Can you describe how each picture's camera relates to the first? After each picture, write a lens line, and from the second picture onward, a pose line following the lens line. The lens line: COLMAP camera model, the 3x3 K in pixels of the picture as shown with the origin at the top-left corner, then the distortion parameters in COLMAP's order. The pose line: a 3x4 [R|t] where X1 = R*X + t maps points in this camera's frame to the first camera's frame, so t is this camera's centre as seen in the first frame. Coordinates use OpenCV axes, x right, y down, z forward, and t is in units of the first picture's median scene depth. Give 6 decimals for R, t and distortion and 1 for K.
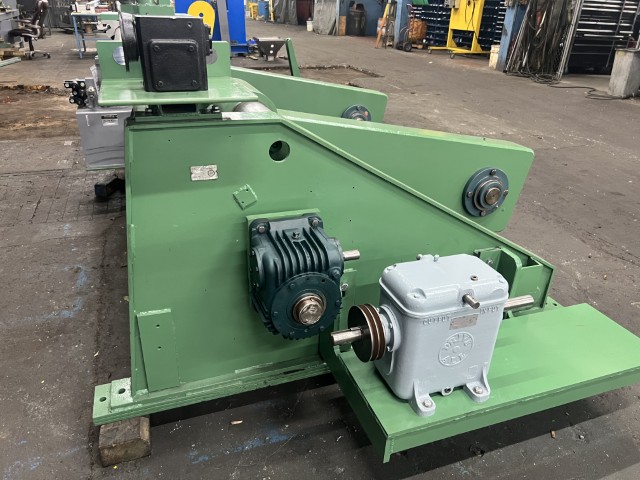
lens RADIAL K [[481.6, 0, 318.3], [0, 481.6, 243.5], [0, 0, 1]] dist [0.048392, -0.056450]
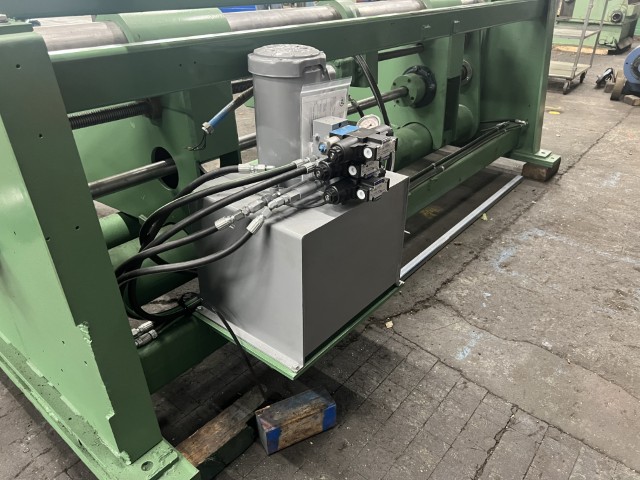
lens RADIAL K [[481.6, 0, 320.4], [0, 481.6, 238.6], [0, 0, 1]] dist [0.048392, -0.056450]
pose [[-0.509575, -0.447578, 0.734852, -0.253583], [0.365095, 0.660884, 0.655697, -0.172266], [-0.779127, 0.602417, -0.173361, 0.374368]]
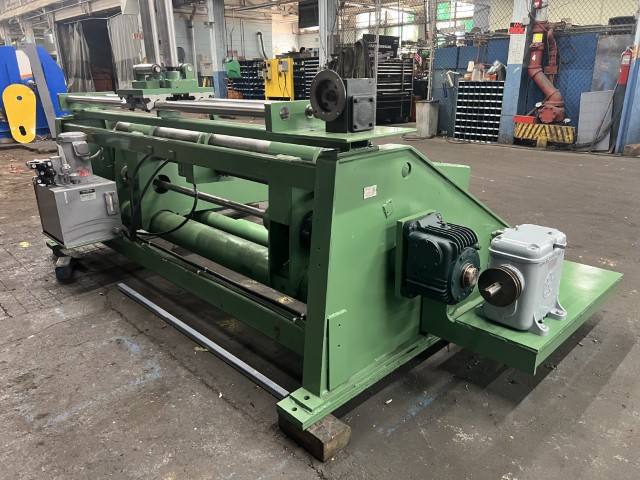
lens RADIAL K [[481.6, 0, 317.4], [0, 481.6, 235.9], [0, 0, 1]] dist [0.048392, -0.056450]
pose [[0.912720, -0.171316, 0.370934, -0.126238], [0.222807, 0.969679, -0.100393, 0.010052], [-0.342489, 0.174277, 0.923217, -0.019325]]
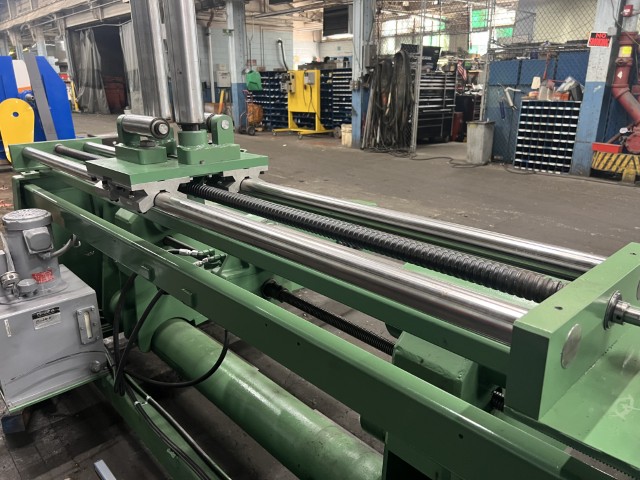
lens RADIAL K [[481.6, 0, 319.7], [0, 481.6, 239.7], [0, 0, 1]] dist [0.048392, -0.056450]
pose [[0.921808, -0.156793, 0.354522, -0.103343], [0.207778, 0.971926, -0.110401, -0.074267], [-0.327259, 0.175430, 0.928507, 0.112487]]
